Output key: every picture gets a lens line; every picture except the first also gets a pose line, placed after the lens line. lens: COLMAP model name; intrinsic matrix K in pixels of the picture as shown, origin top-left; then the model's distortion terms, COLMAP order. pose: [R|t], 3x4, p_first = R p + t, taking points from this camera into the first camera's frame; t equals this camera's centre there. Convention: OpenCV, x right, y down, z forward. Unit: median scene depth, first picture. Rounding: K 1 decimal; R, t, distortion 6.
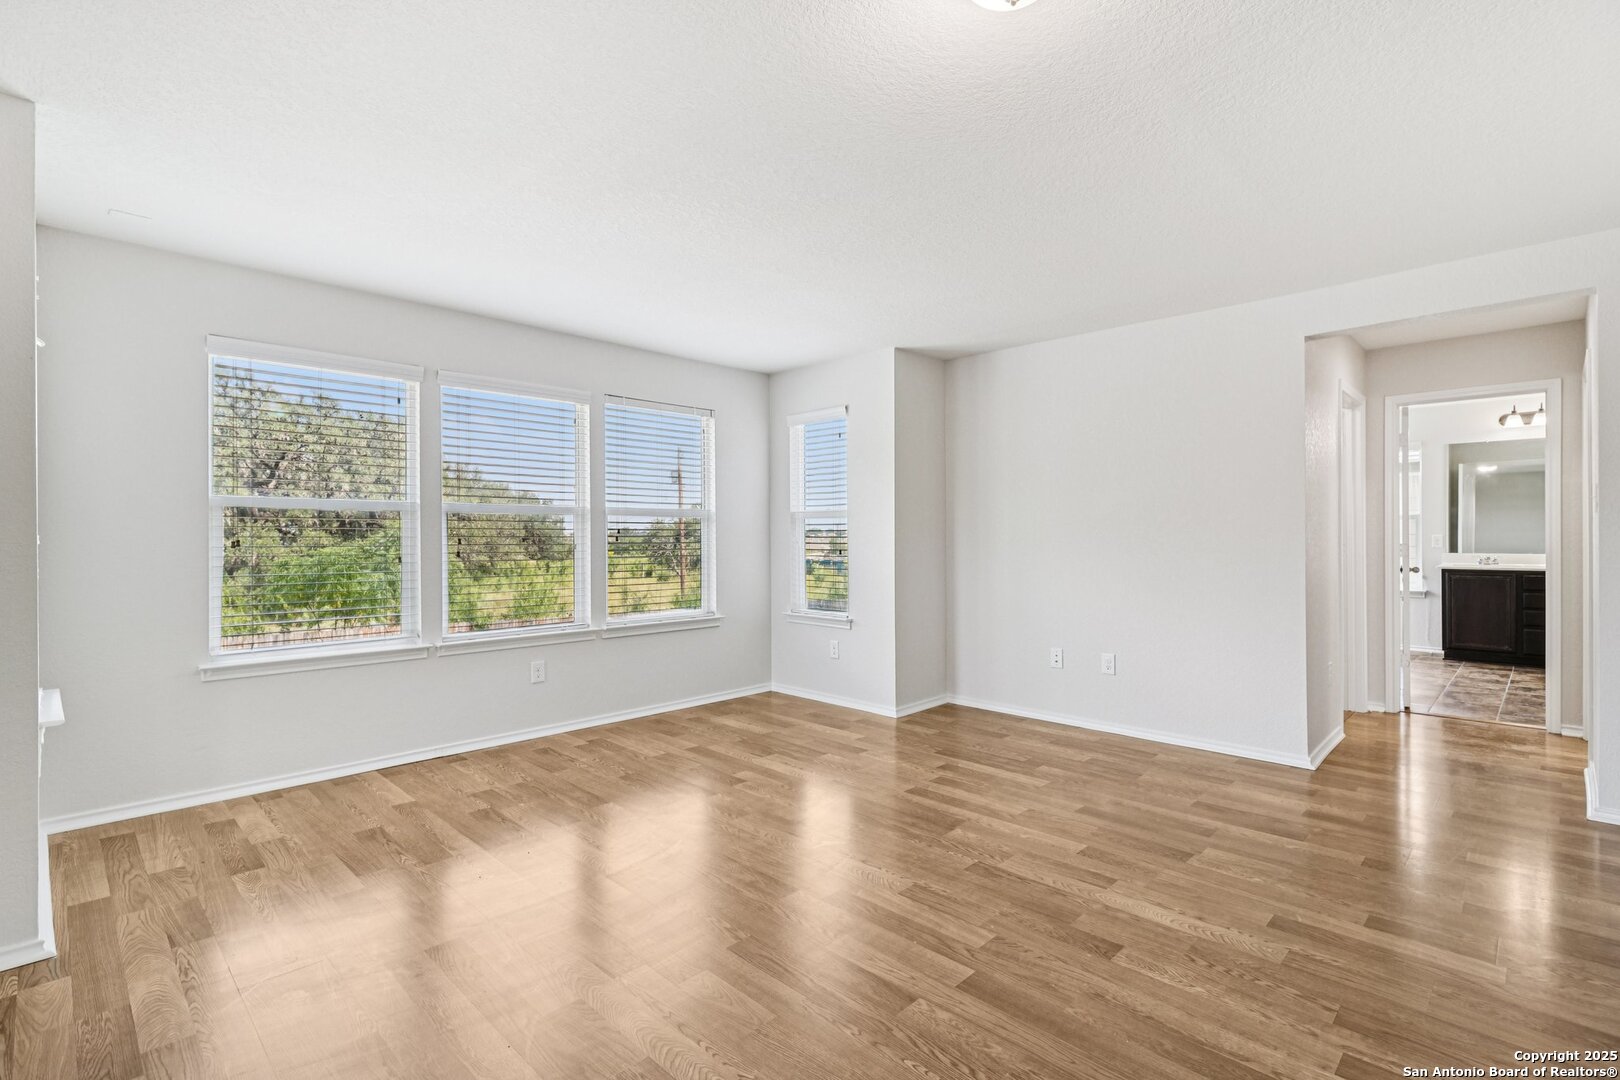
lens RADIAL K [[757.1, 0, 809.7], [0, 757.1, 535.9], [0, 0, 1]] dist [0.002773, -0.001229]
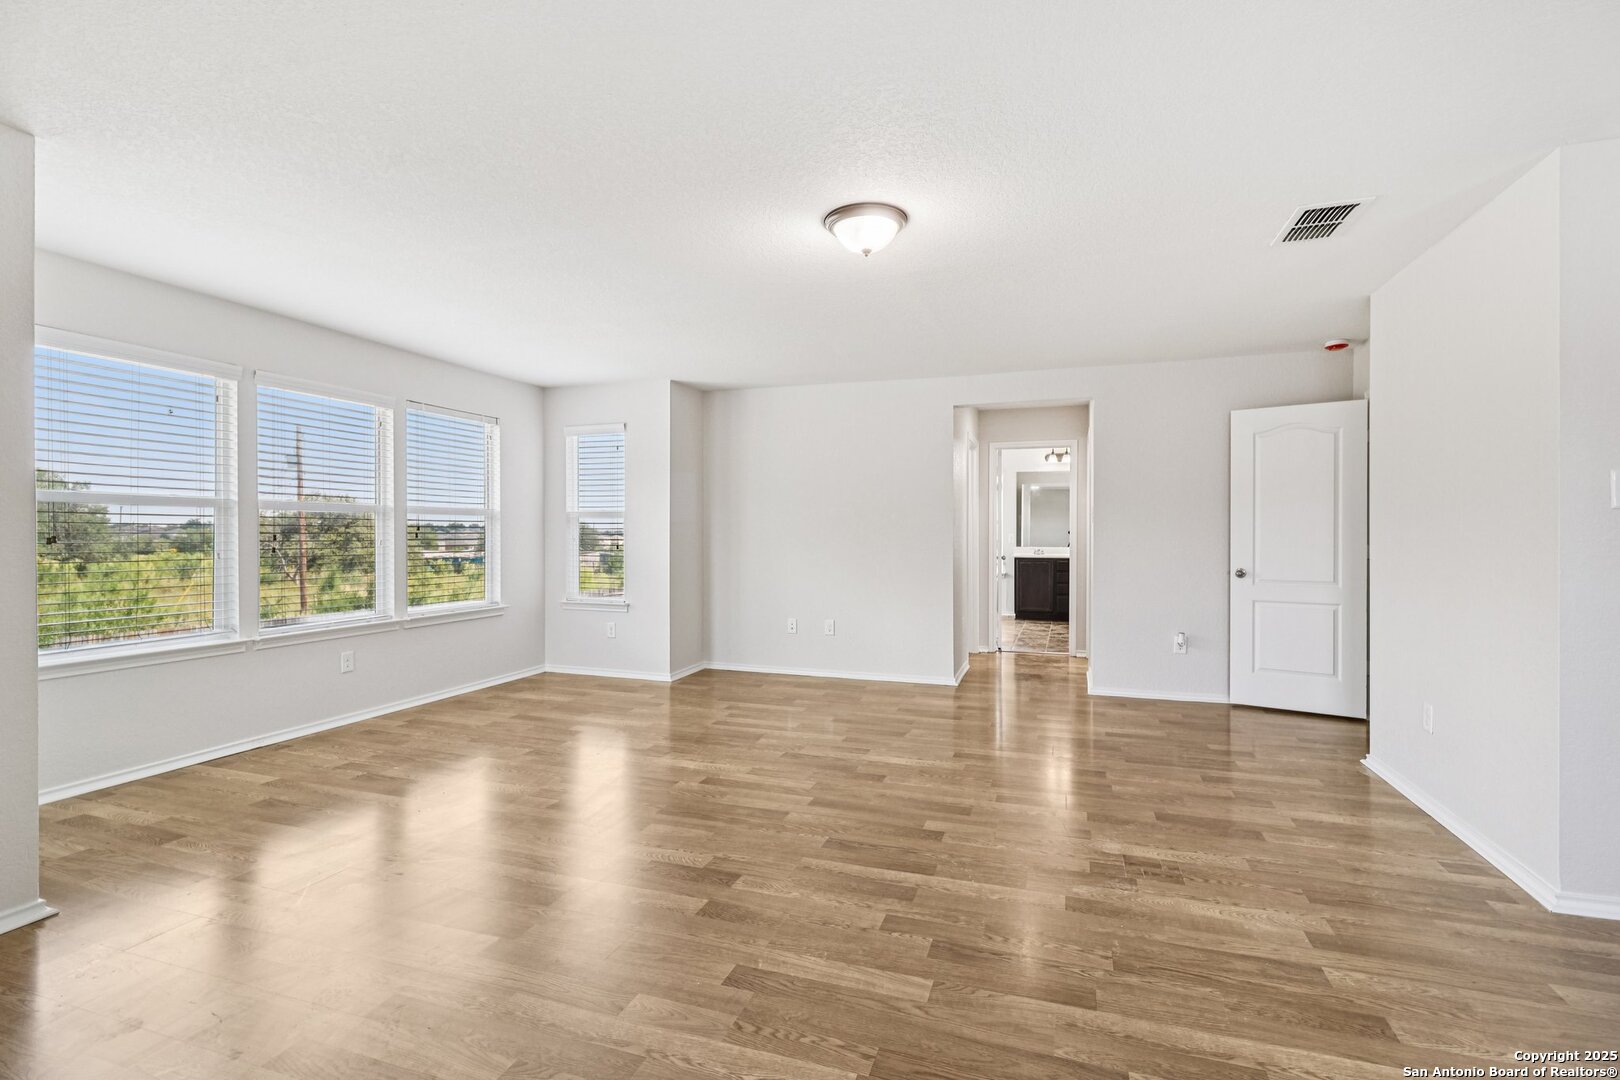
lens RADIAL K [[757.1, 0, 809.7], [0, 757.1, 538.6], [0, 0, 1]] dist [0.002773, -0.001229]
pose [[0.902412, 0.000672, 0.430874, -0.217107], [-0.003887, 0.999971, 0.006582, -0.001194], [-0.430857, -0.007615, 0.902388, -0.209949]]
